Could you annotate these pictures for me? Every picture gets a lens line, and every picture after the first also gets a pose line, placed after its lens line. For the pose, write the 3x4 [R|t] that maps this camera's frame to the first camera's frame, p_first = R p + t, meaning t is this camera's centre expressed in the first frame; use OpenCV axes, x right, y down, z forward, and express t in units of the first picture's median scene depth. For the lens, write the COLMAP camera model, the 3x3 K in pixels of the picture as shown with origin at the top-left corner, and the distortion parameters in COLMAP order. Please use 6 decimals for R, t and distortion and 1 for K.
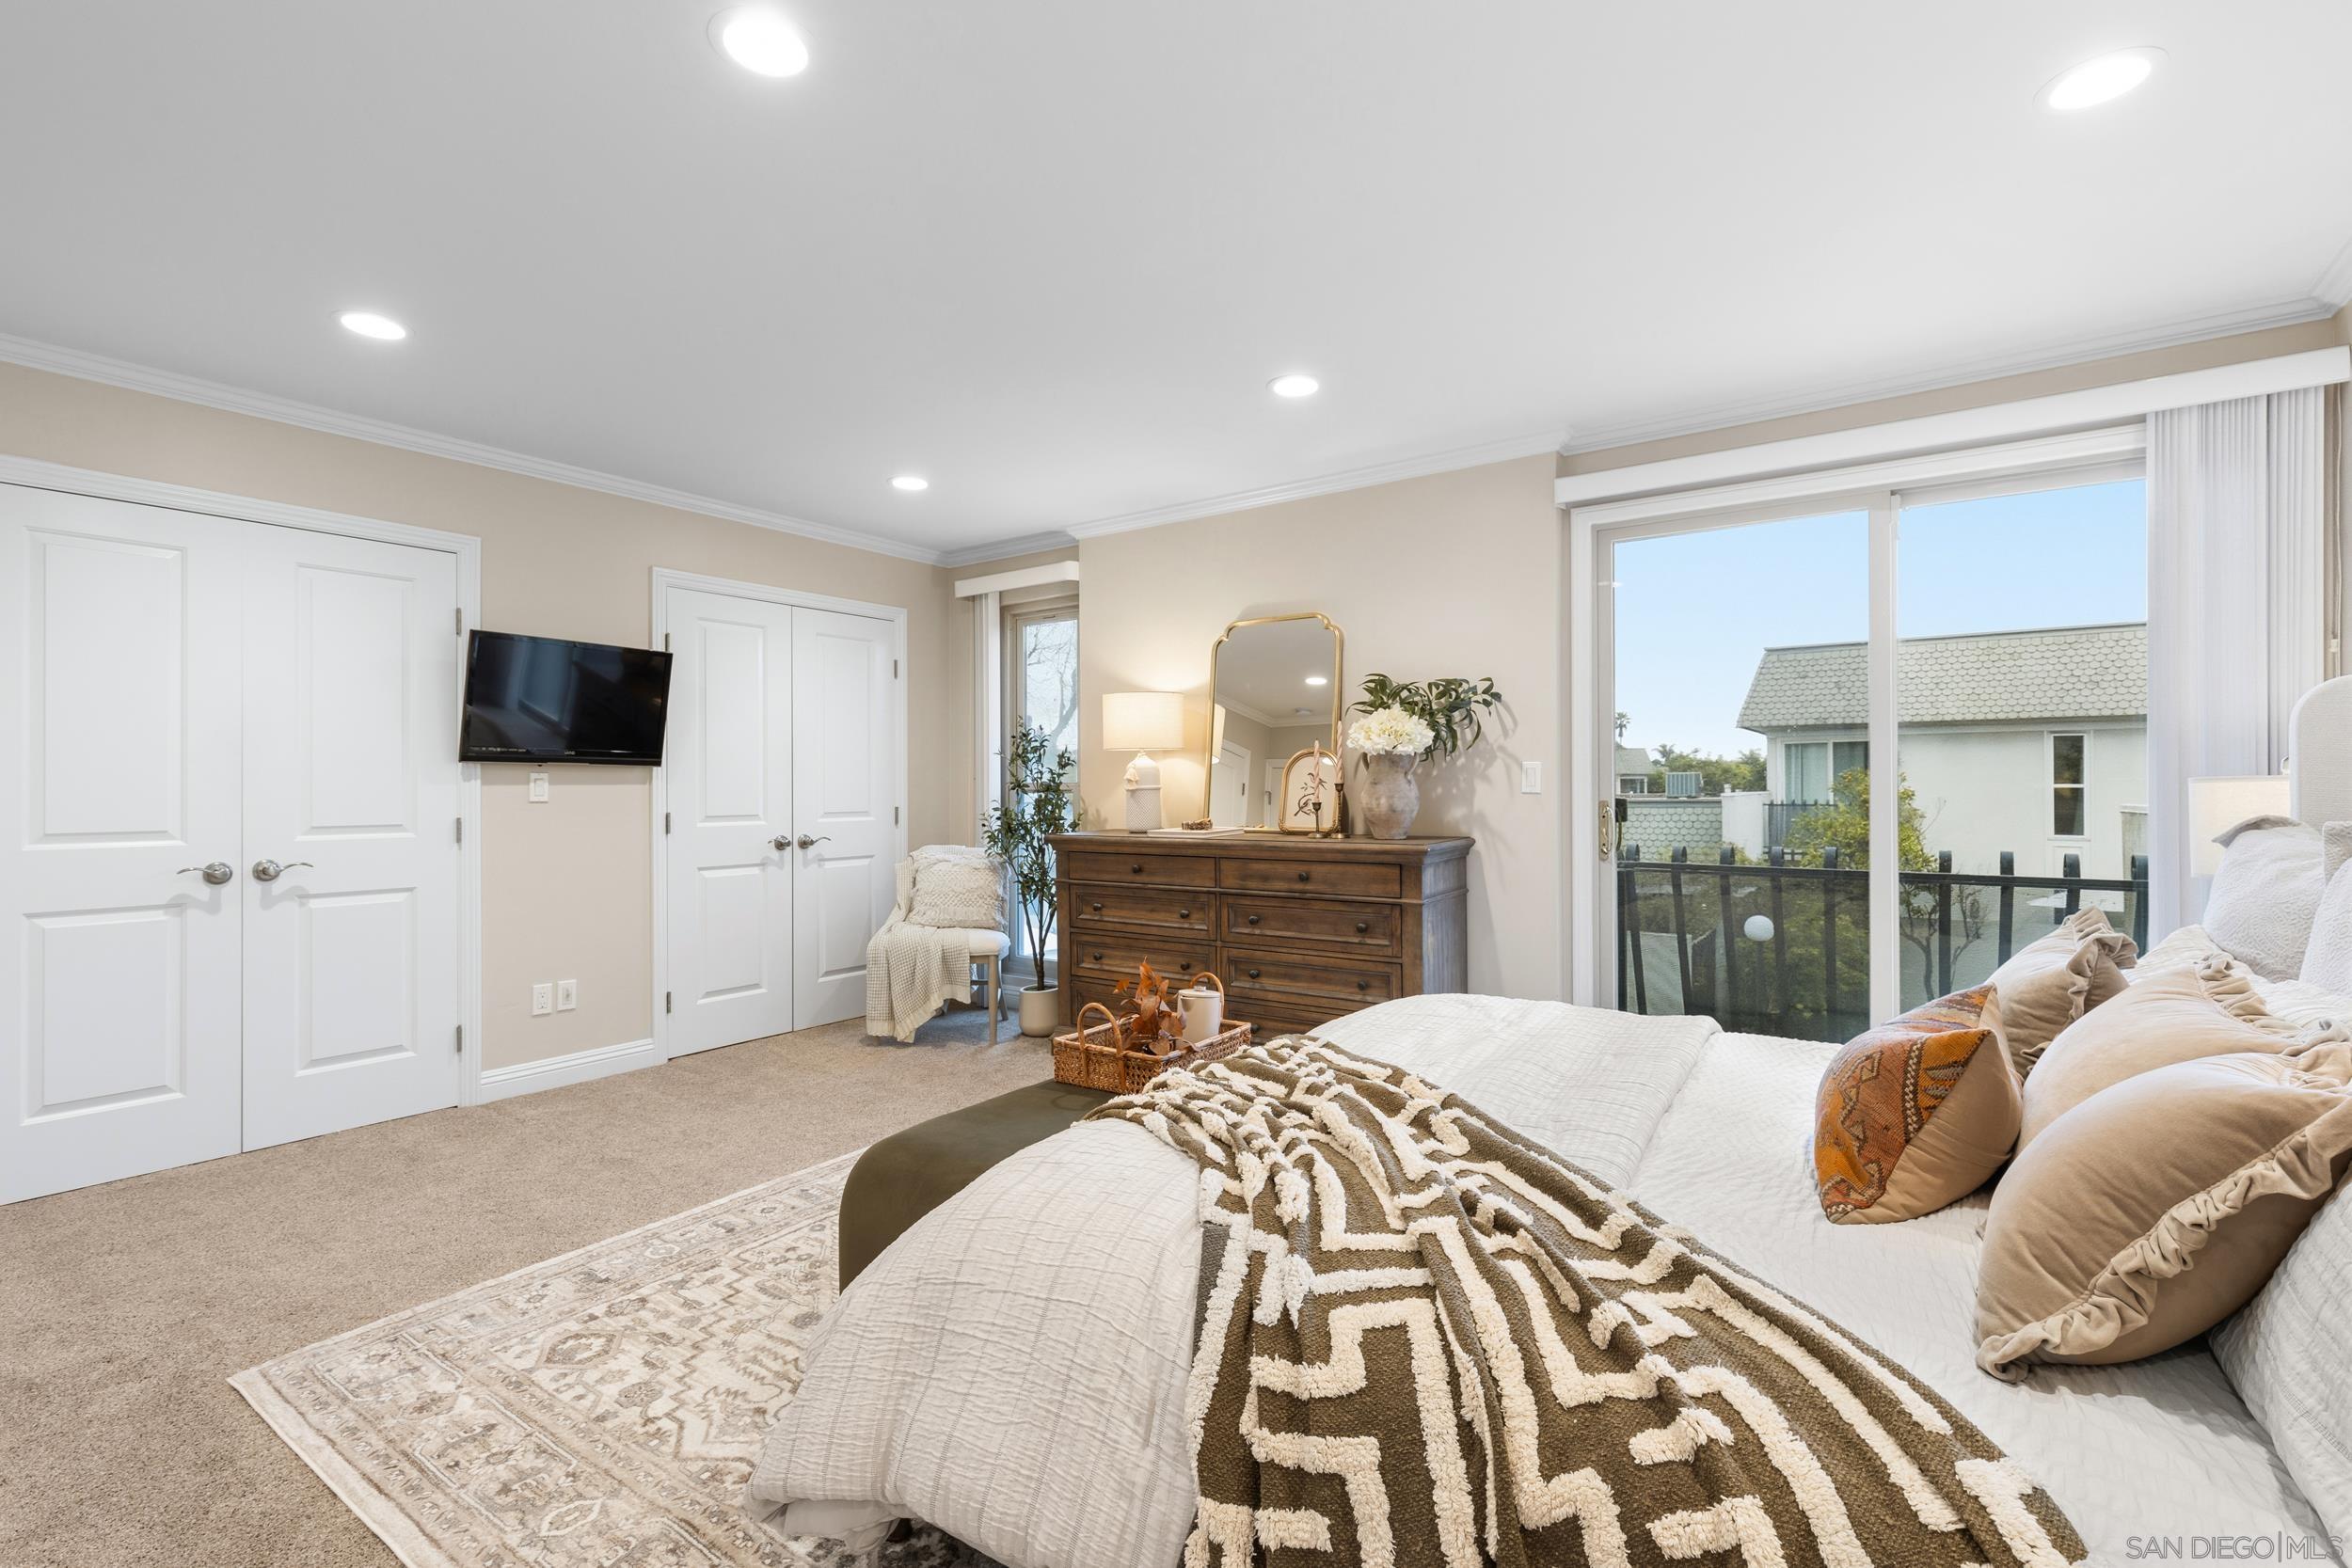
lens RADIAL K [[1053.6, 0, 1168.8], [0, 1053.6, 781.7], [0, 0, 1]] dist [-0.000352, -0.000026]
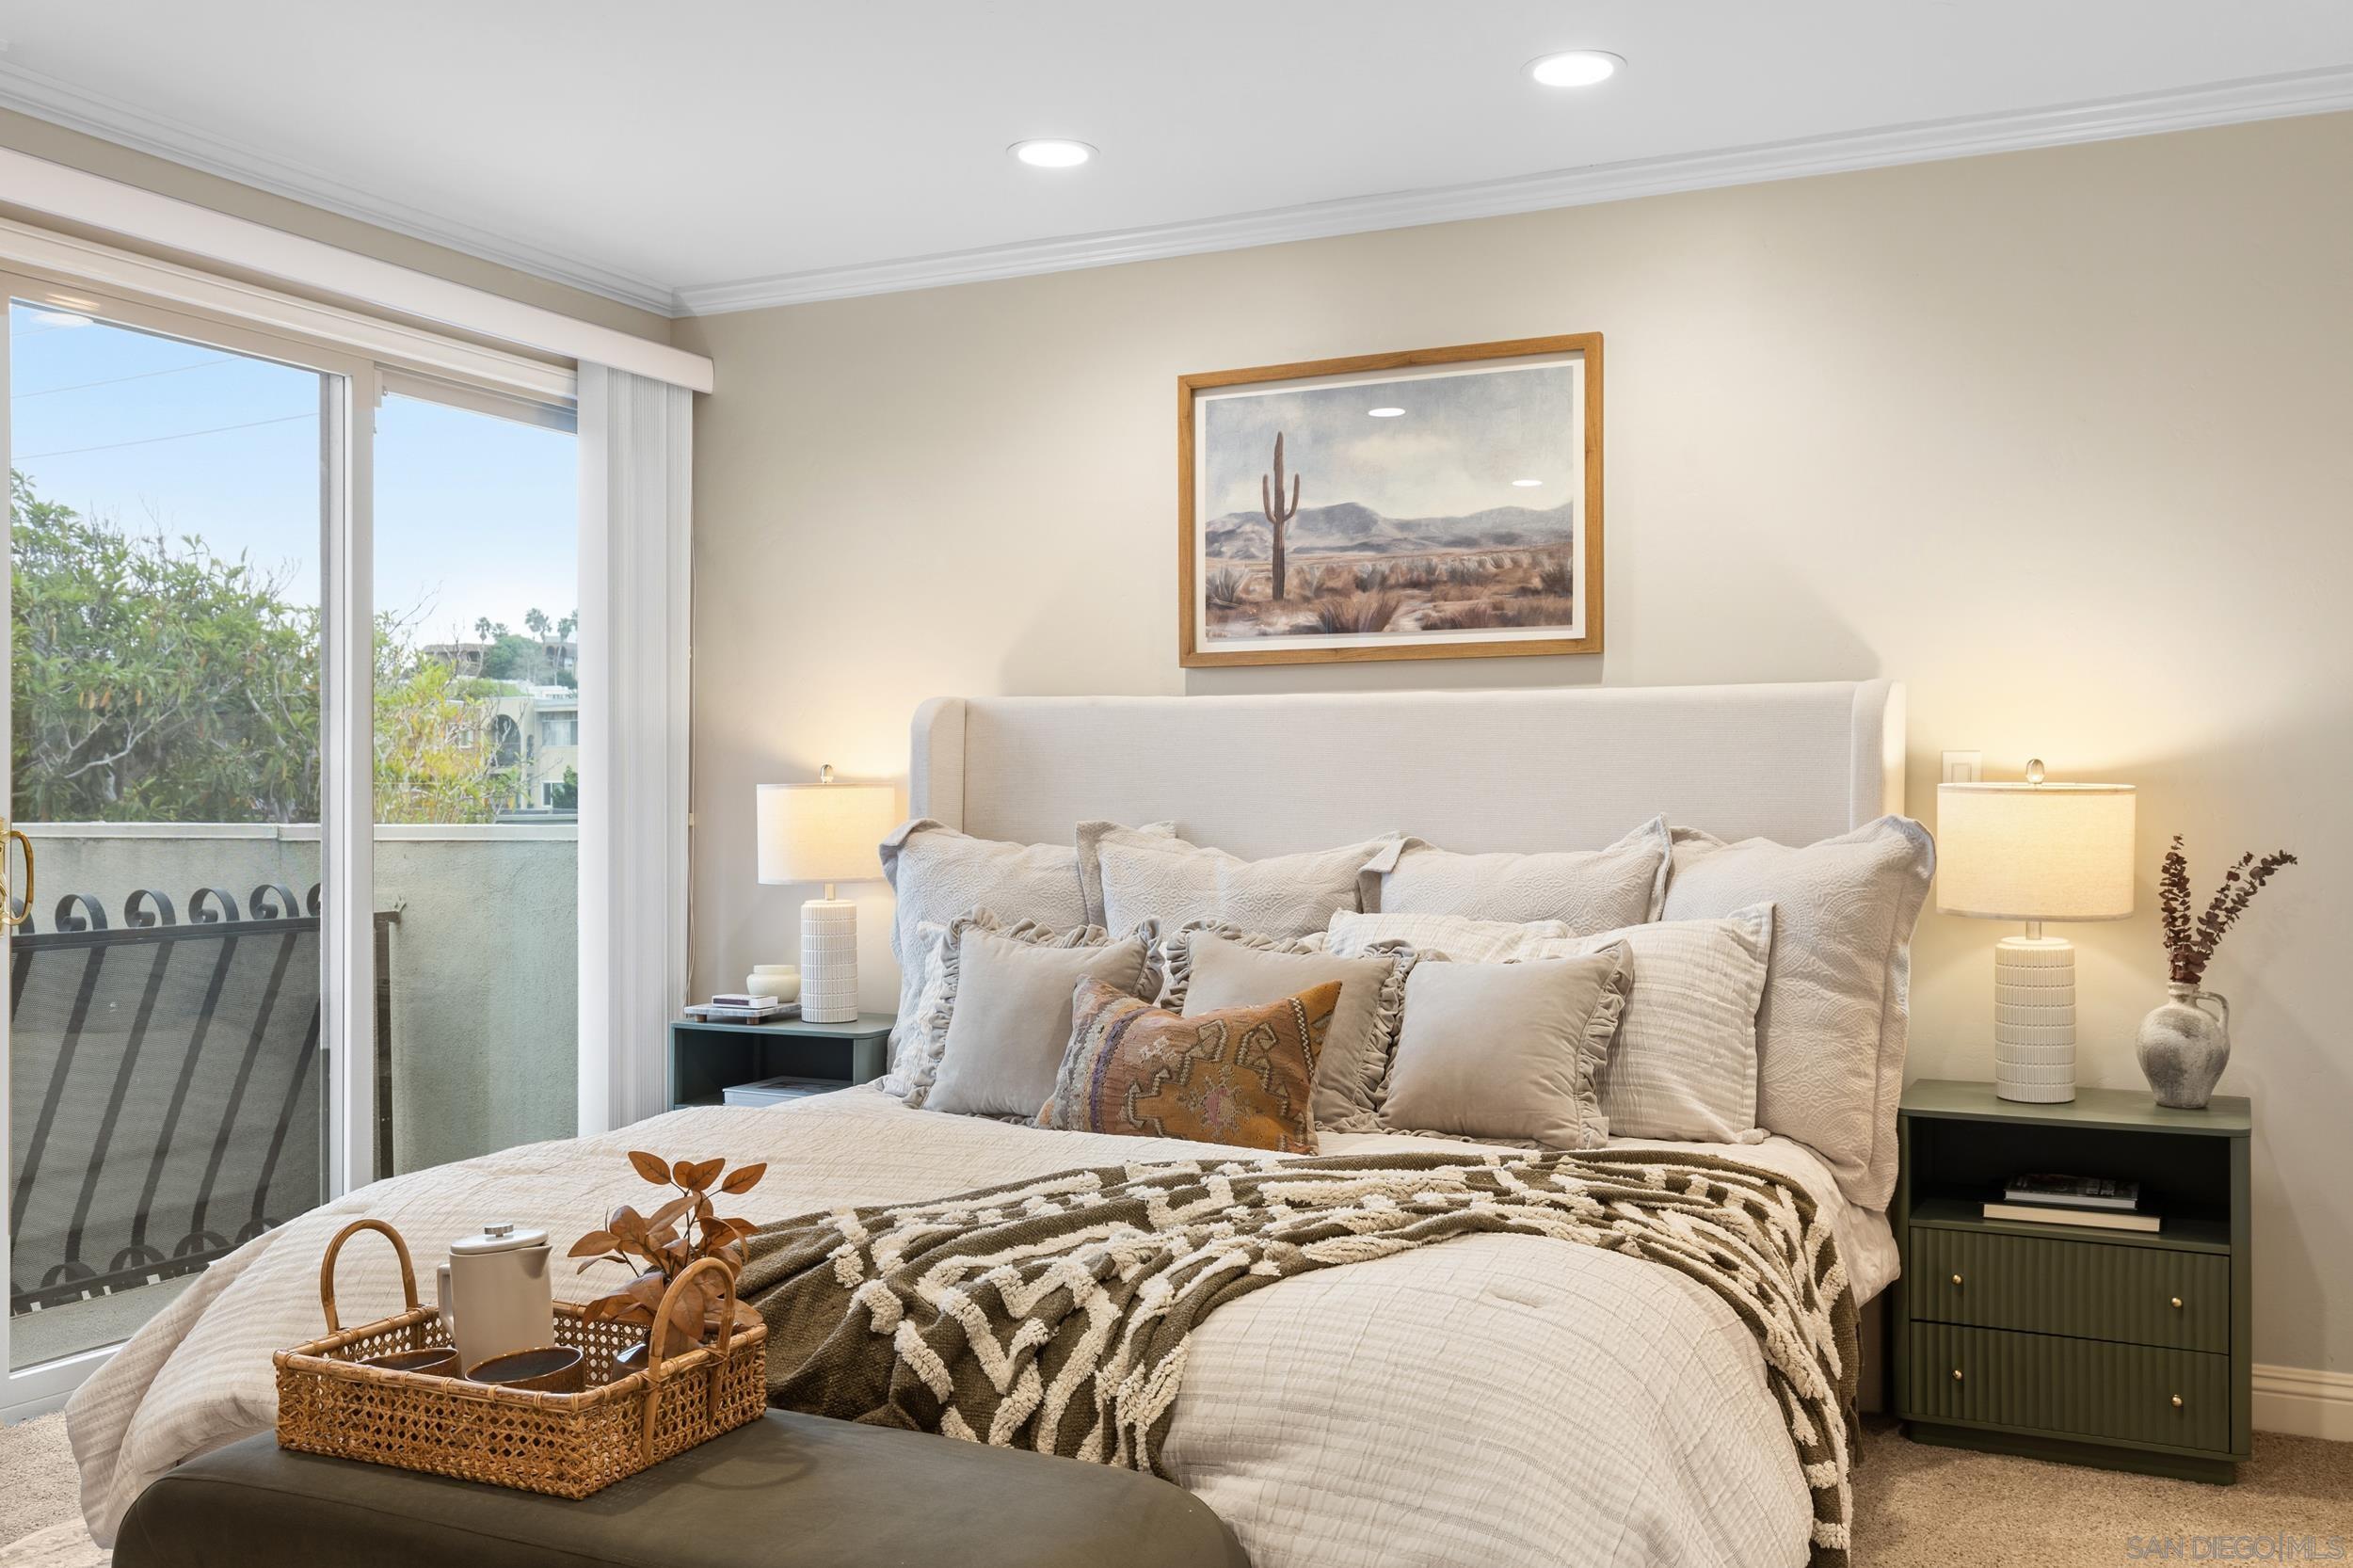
lens RADIAL K [[2119.5, 0, 1174.1], [0, 2119.5, 797.8], [0, 0, 1]] dist [0.003533, 0.016125]
pose [[-0.162289, 0.004034, 0.986735, -0.617590], [-0.007191, 0.999960, -0.005270, 0.009620], [-0.986717, -0.007951, -0.162254, 0.579531]]
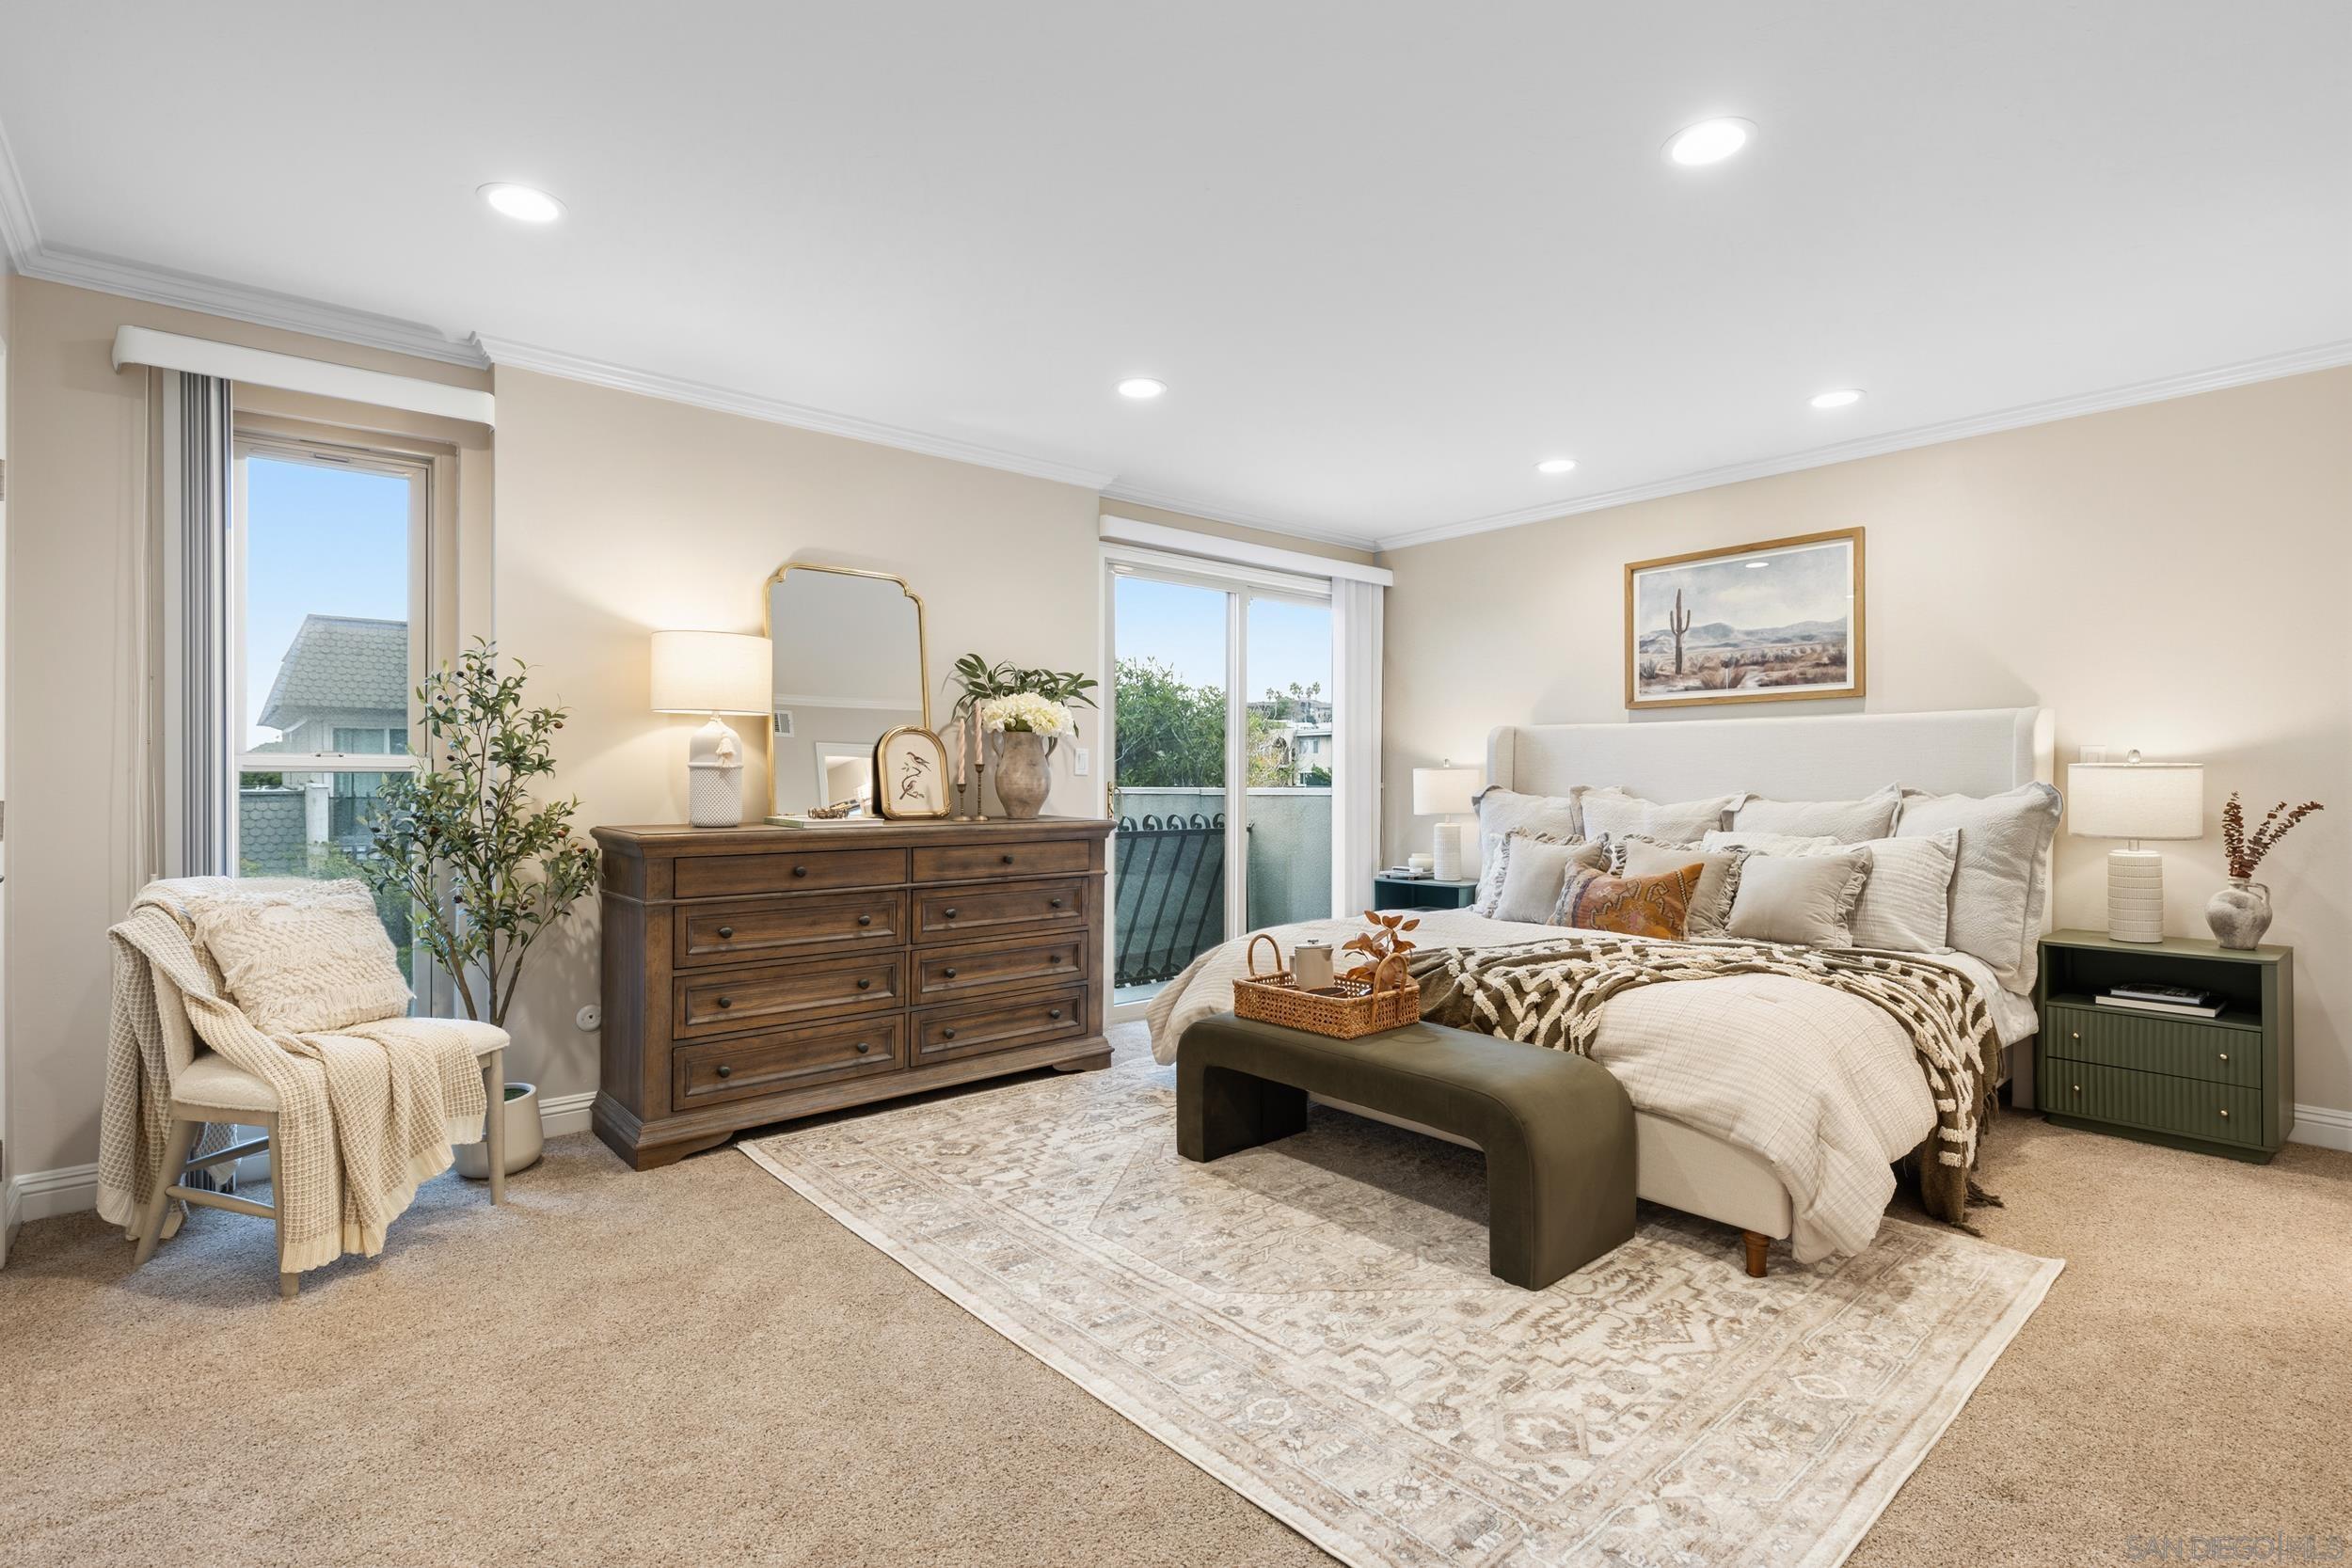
lens RADIAL K [[1117.3, 0, 1167.2], [0, 1117.3, 787.4], [0, 0, 1]] dist [-0.000519, -0.000984]
pose [[0.242837, -0.002966, 0.970062, -0.793047], [-0.008342, 0.999952, 0.005145, 0.016387], [-0.970031, -0.009342, 0.242801, 0.577948]]
